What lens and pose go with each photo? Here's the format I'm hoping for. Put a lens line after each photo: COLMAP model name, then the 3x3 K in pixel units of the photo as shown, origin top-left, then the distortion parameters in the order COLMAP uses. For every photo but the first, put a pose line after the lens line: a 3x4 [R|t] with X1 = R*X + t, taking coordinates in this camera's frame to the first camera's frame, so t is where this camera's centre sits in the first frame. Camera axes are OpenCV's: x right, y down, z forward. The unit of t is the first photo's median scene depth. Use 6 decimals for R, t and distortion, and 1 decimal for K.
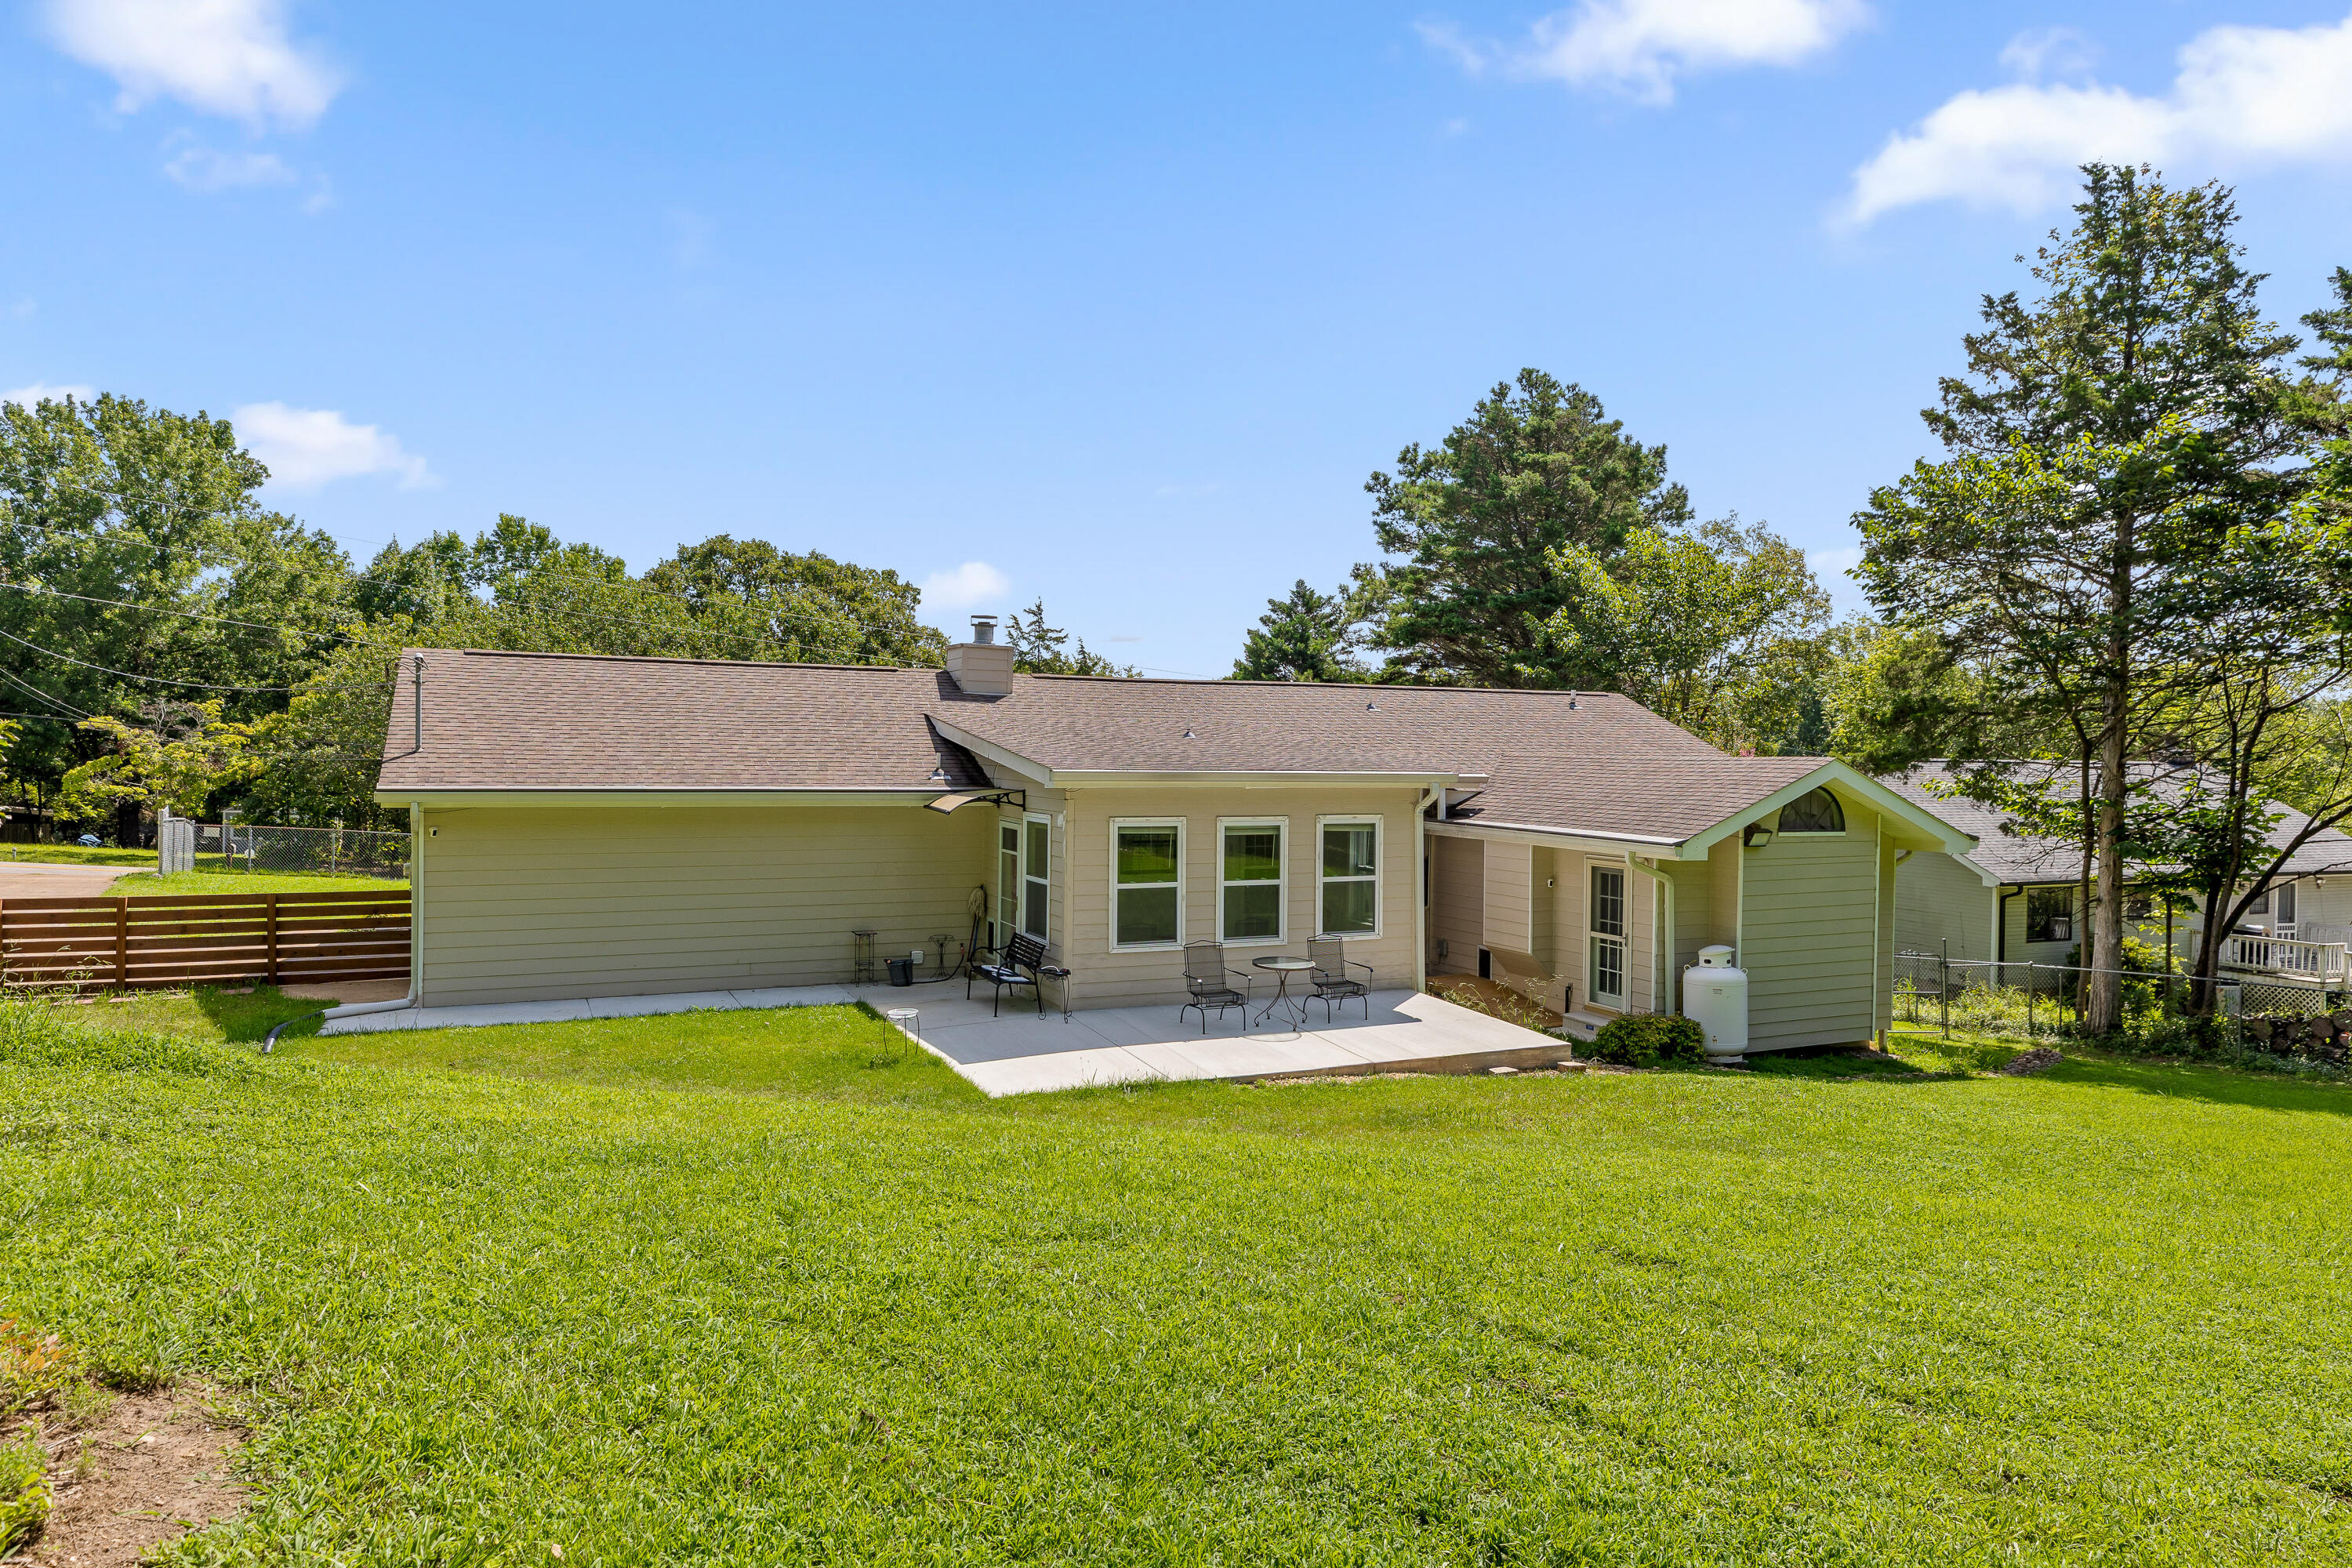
lens RADIAL K [[1427.6, 0, 1178.4], [0, 1427.6, 763.2], [0, 0, 1]] dist [0.005931, -0.002372]
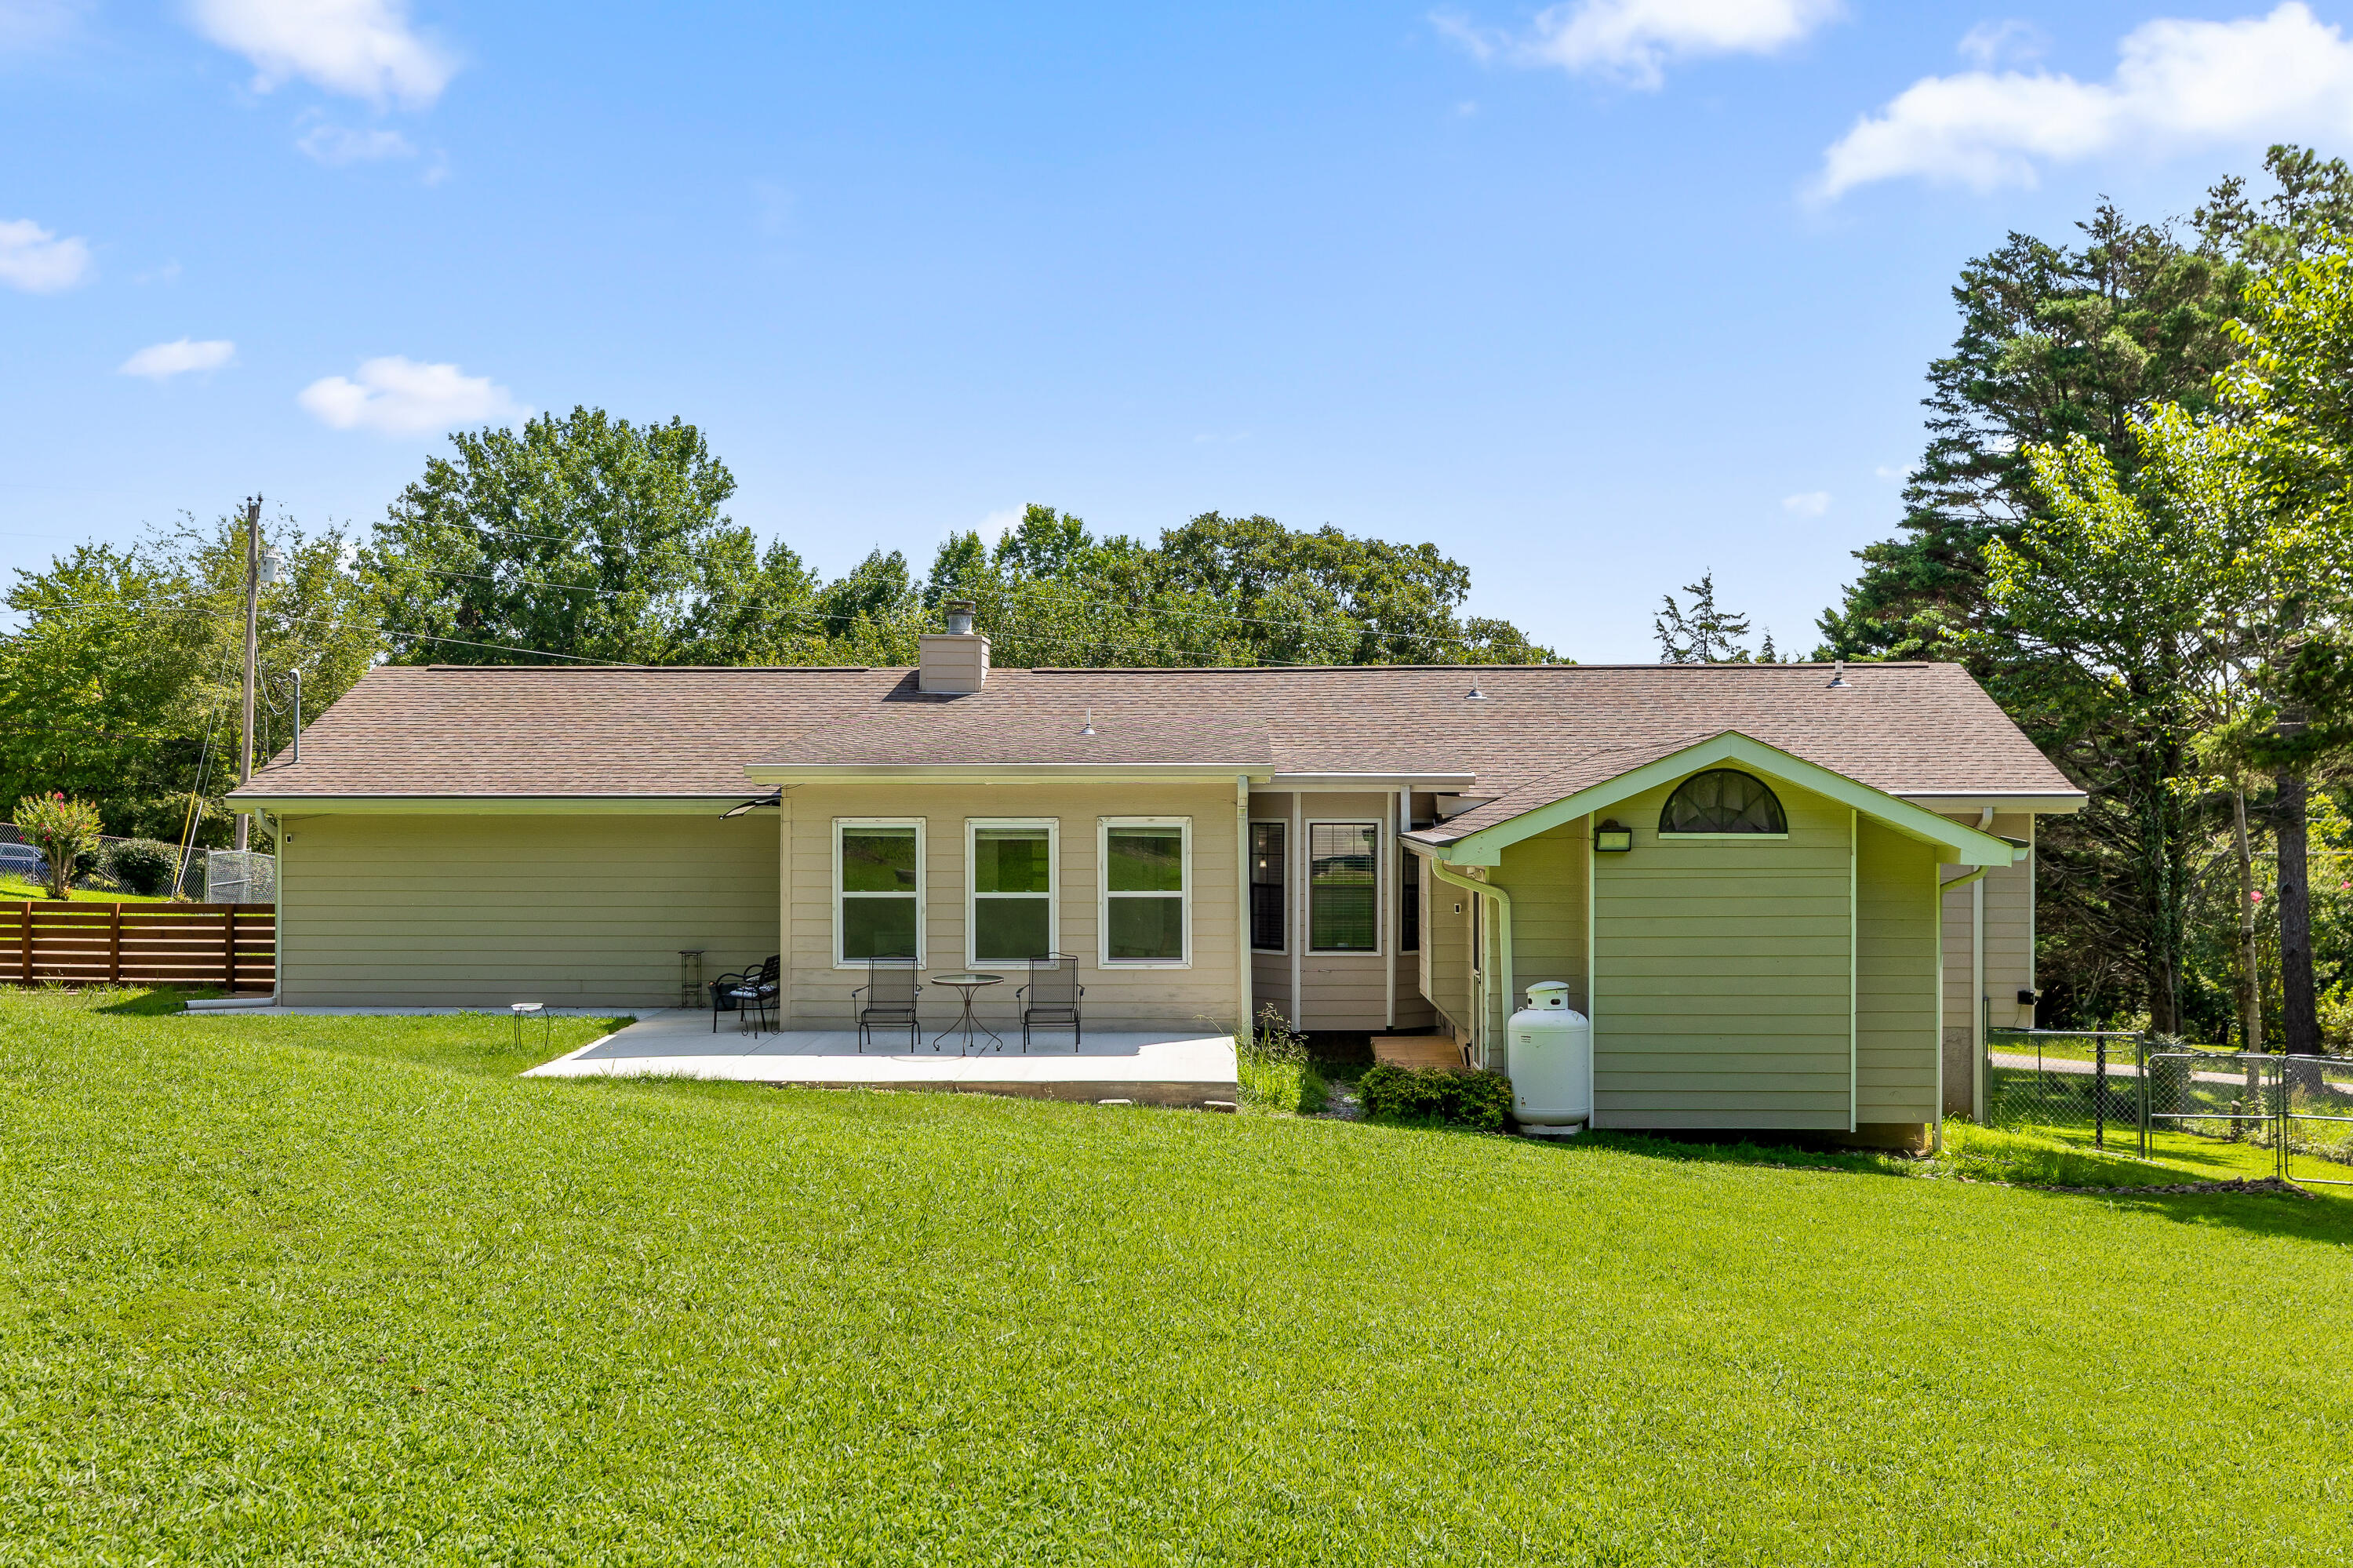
lens RADIAL K [[2209.9, 0, 1174.8], [0, 2209.9, 797.2], [0, 0, 1]] dist [-0.006016, 0.000000]
pose [[0.888556, -0.017682, -0.458427, 0.705542], [0.008818, 0.999731, -0.021469, 0.050851], [0.458683, 0.015034, 0.888473, -0.128009]]
